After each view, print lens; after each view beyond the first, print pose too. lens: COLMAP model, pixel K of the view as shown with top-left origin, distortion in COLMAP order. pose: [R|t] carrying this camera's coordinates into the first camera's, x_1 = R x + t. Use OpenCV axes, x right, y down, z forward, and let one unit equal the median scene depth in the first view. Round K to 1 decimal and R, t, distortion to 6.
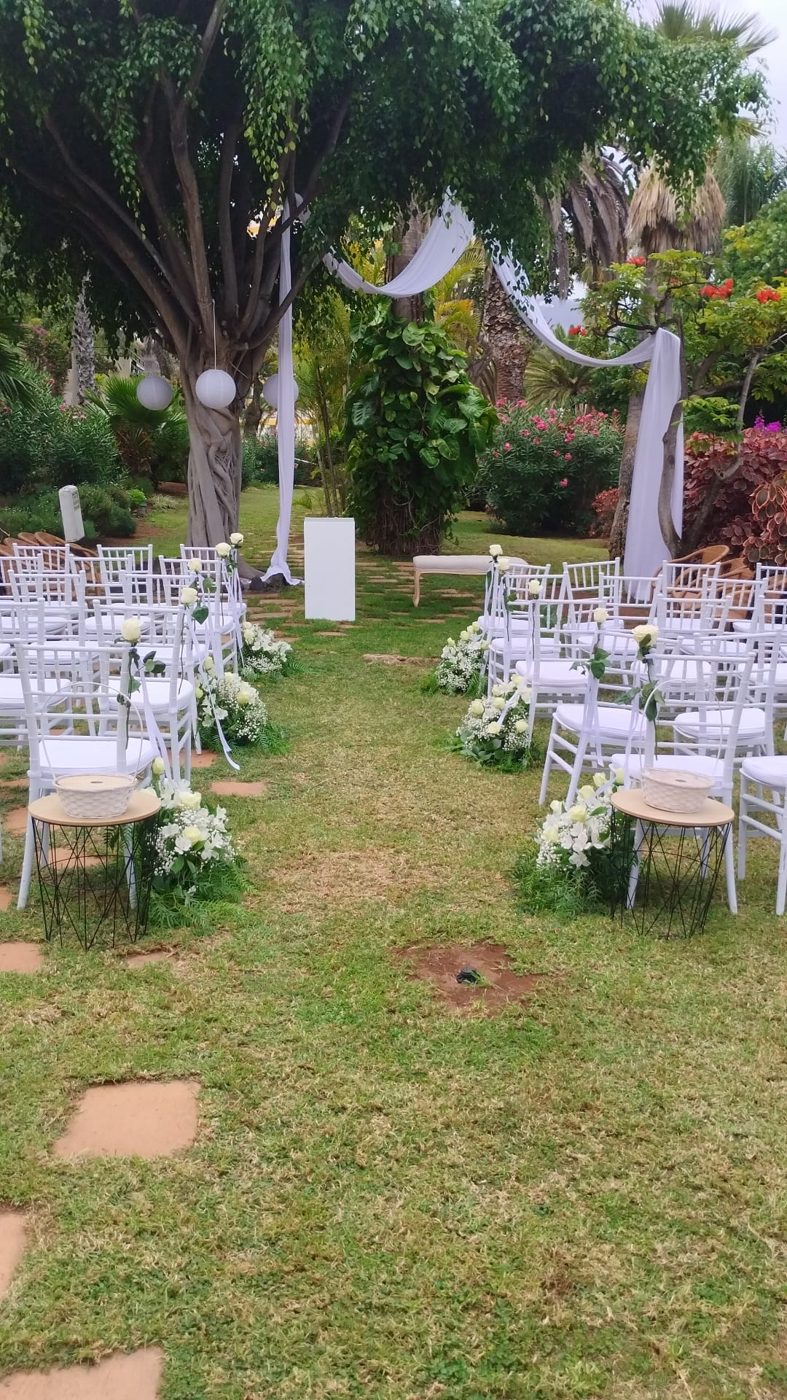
lens RADIAL K [[1218.5, 0, 394.0], [0, 1218.5, 704.3], [0, 0, 1]] dist [0.051294, -0.041355]
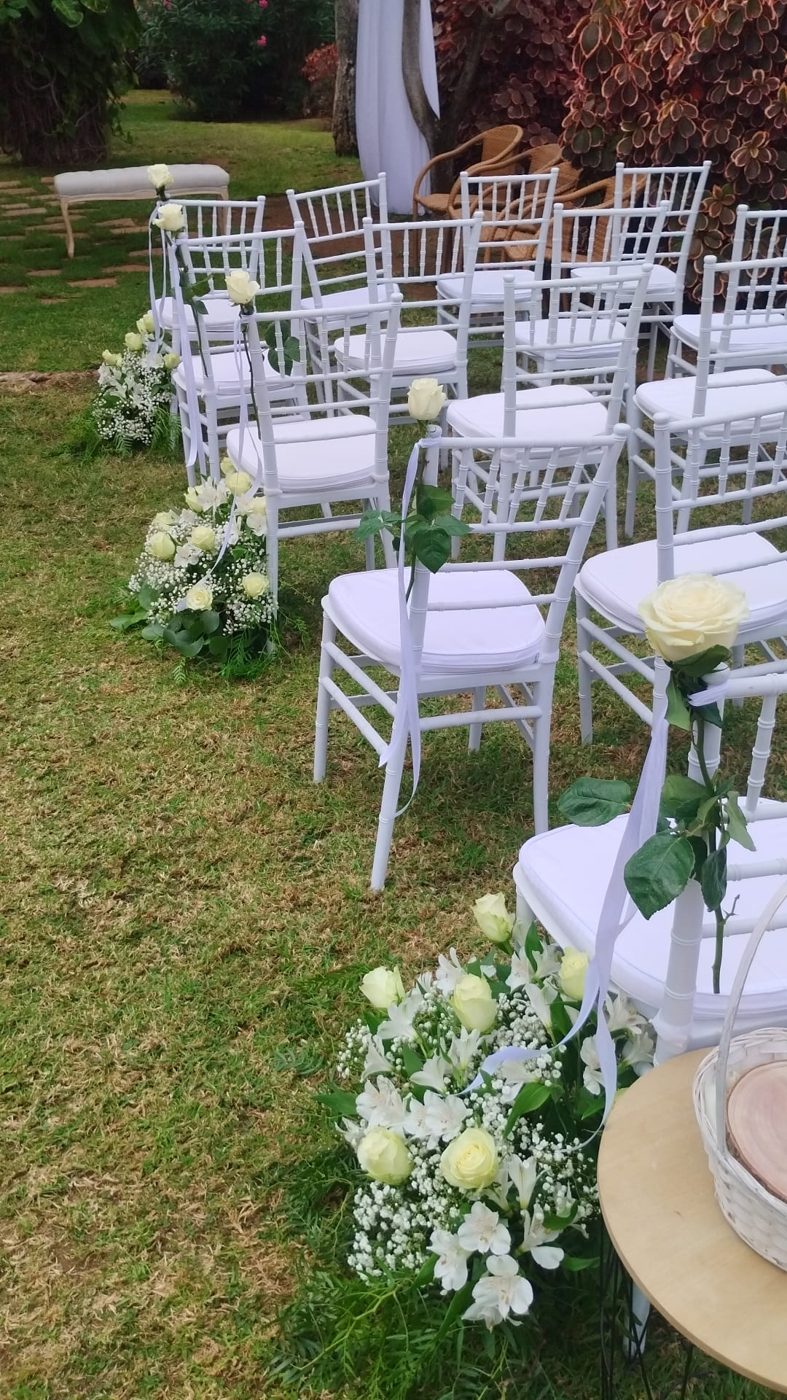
lens RADIAL K [[1218.5, 0, 399.8], [0, 1218.5, 693.9], [0, 0, 1]] dist [0.051294, -0.041355]
pose [[0.970454, -0.161547, 0.179223, 0.050671], [0.100491, 0.945909, 0.308477, -0.065730], [-0.219362, -0.281353, 0.934195, 0.396439]]
